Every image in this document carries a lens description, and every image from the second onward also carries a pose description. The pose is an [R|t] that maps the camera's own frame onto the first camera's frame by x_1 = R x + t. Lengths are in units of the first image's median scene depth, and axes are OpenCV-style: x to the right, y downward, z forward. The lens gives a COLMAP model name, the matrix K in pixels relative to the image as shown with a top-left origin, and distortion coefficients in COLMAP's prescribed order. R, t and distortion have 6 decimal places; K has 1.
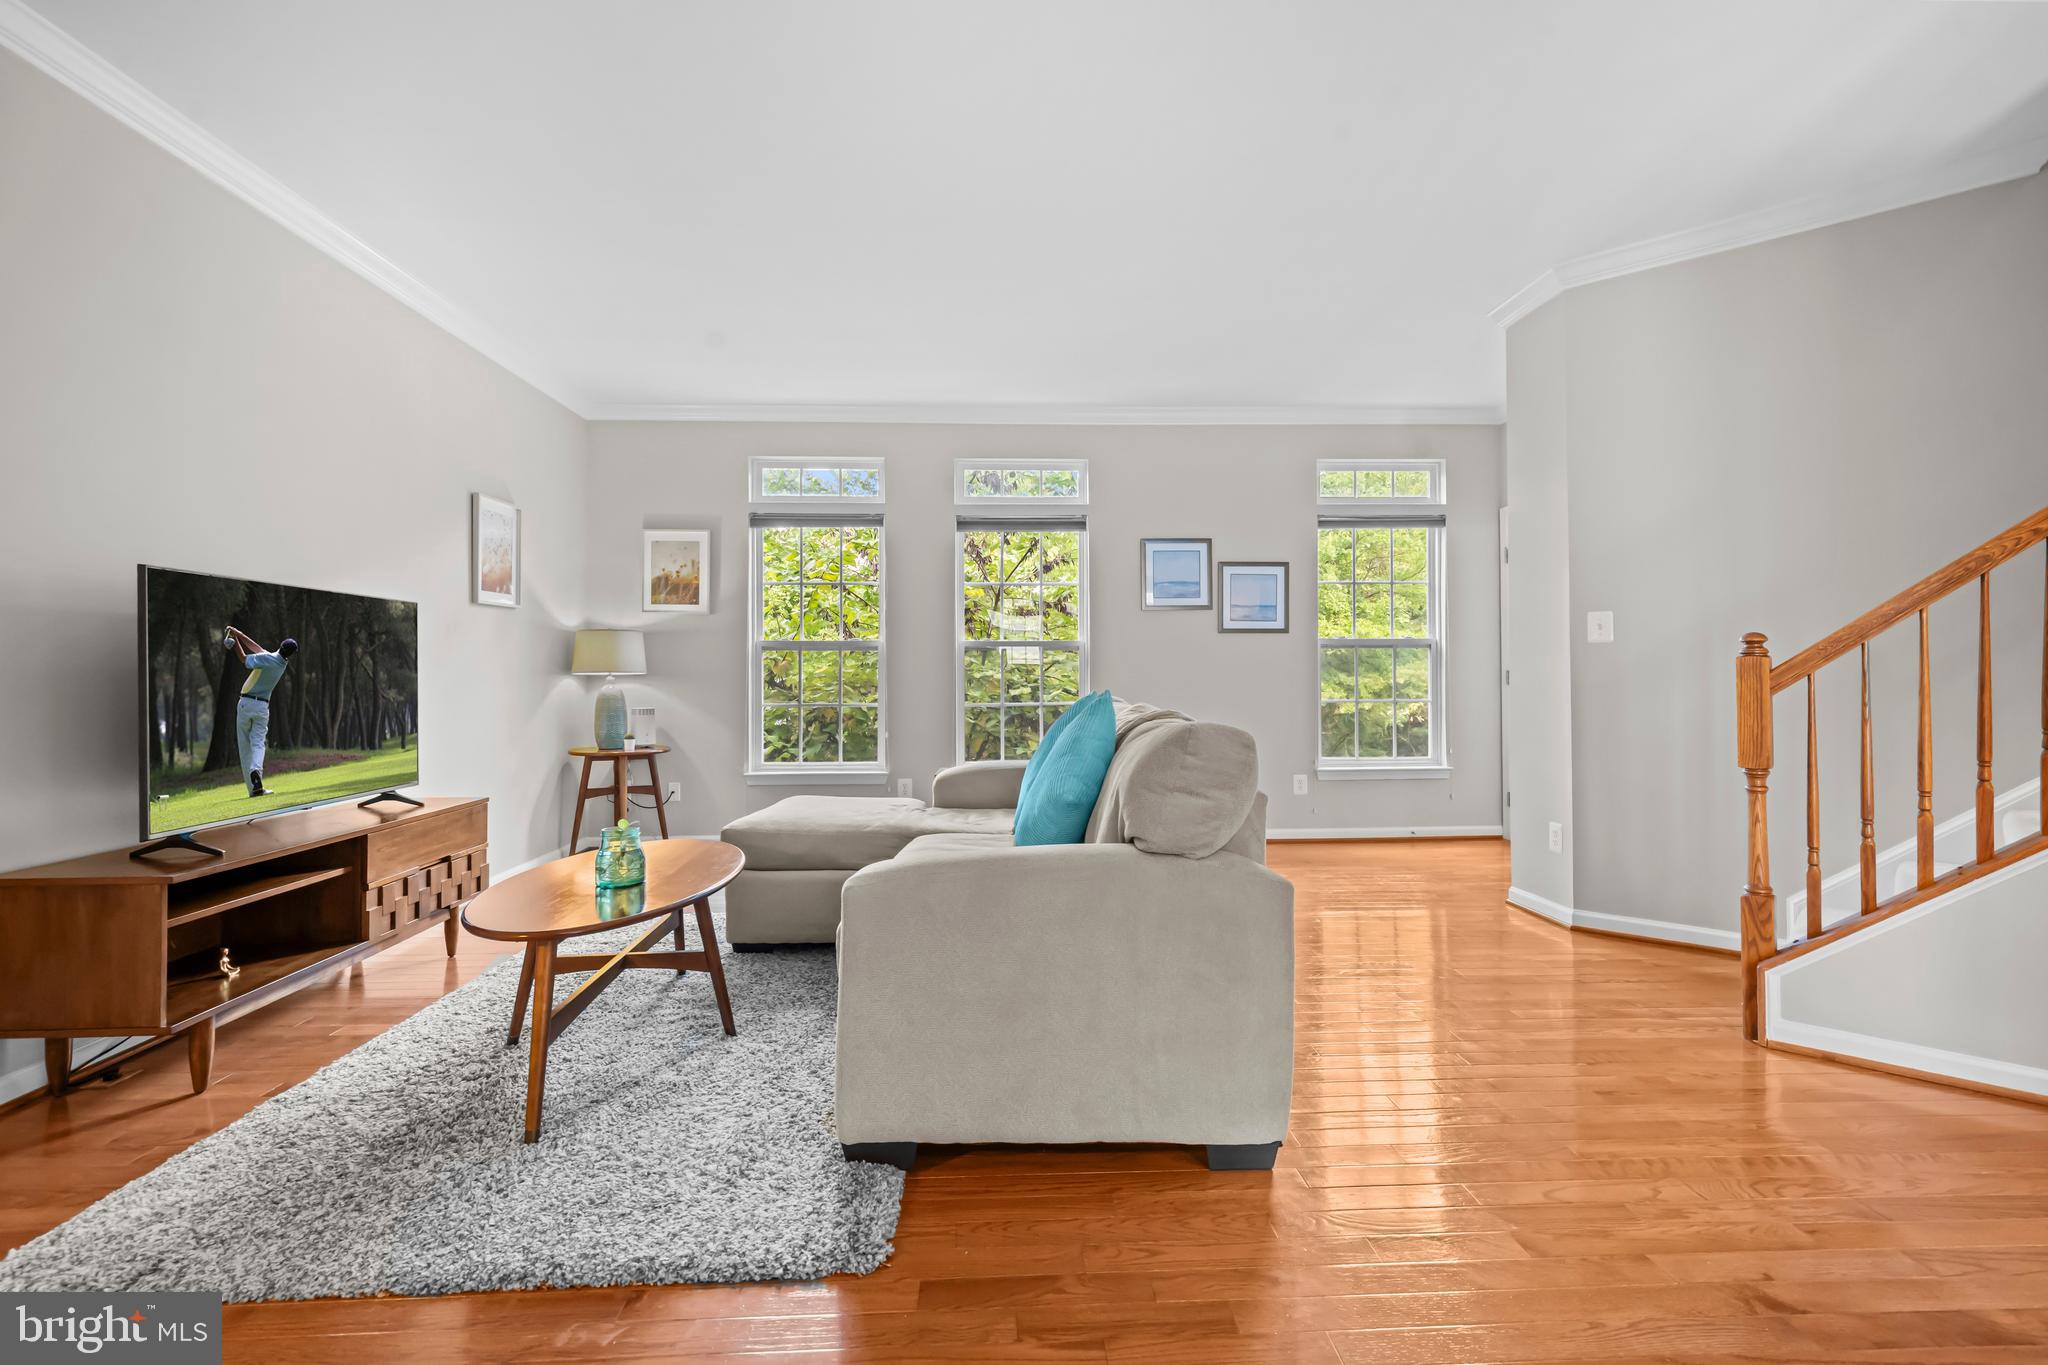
lens RADIAL K [[952.2, 0, 1016.9], [0, 952.2, 671.2], [0, 0, 1]] dist [0.003648, 0.000121]
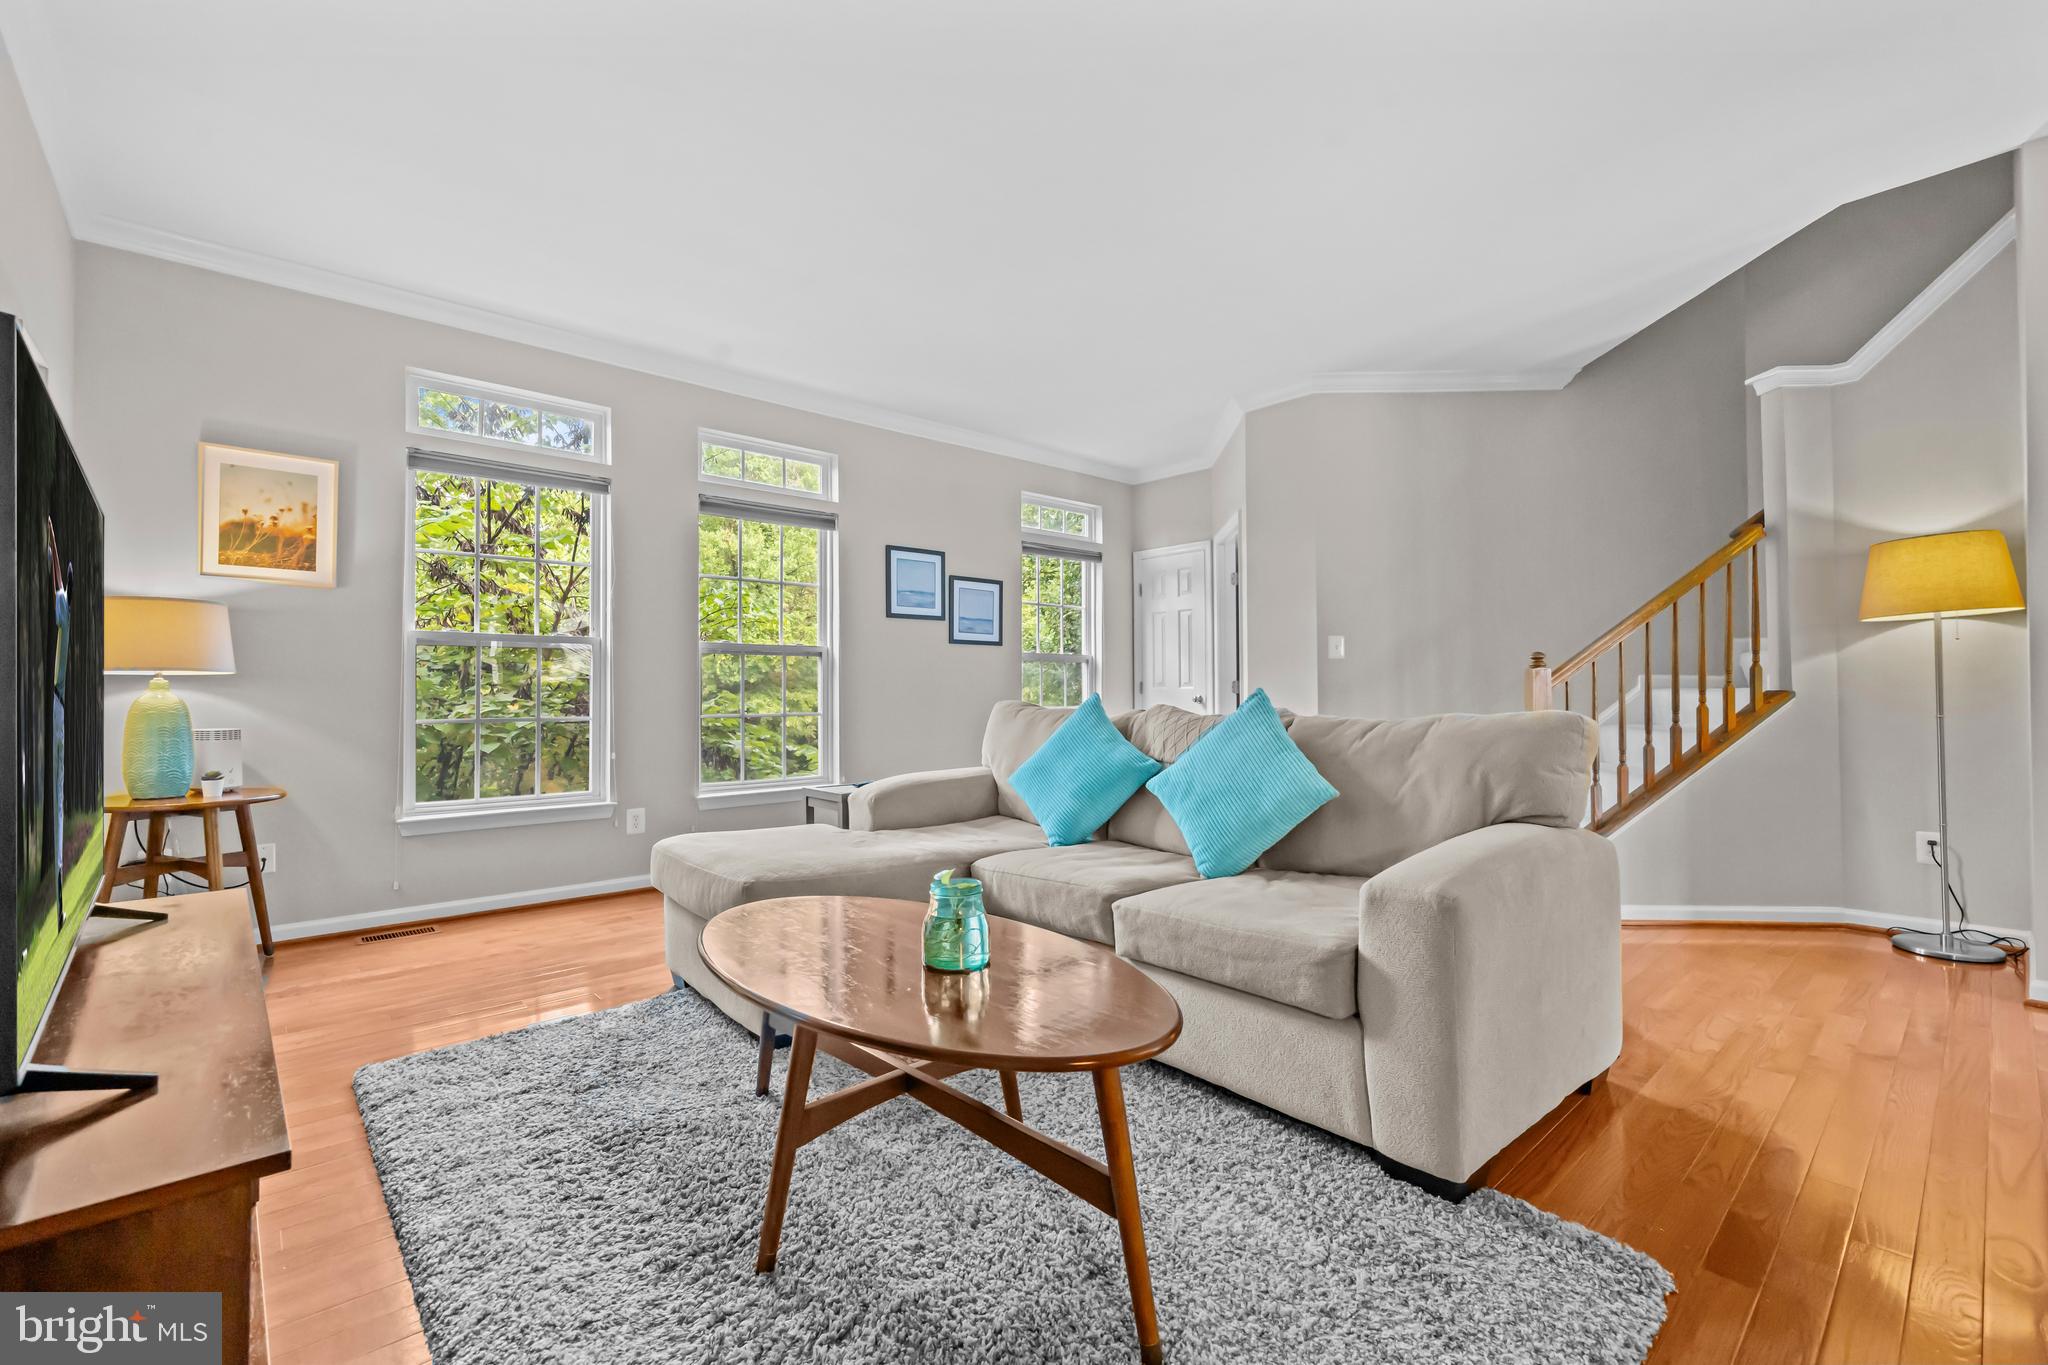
lens RADIAL K [[886.2, 0, 1022.6], [0, 886.2, 679.2], [0, 0, 1]] dist [-0.002391, 0.000506]
pose [[0.765243, 0.011821, 0.643632, -0.352556], [-0.004063, 0.999900, -0.013533, 0.011577], [-0.643728, 0.007741, 0.765215, 0.212088]]
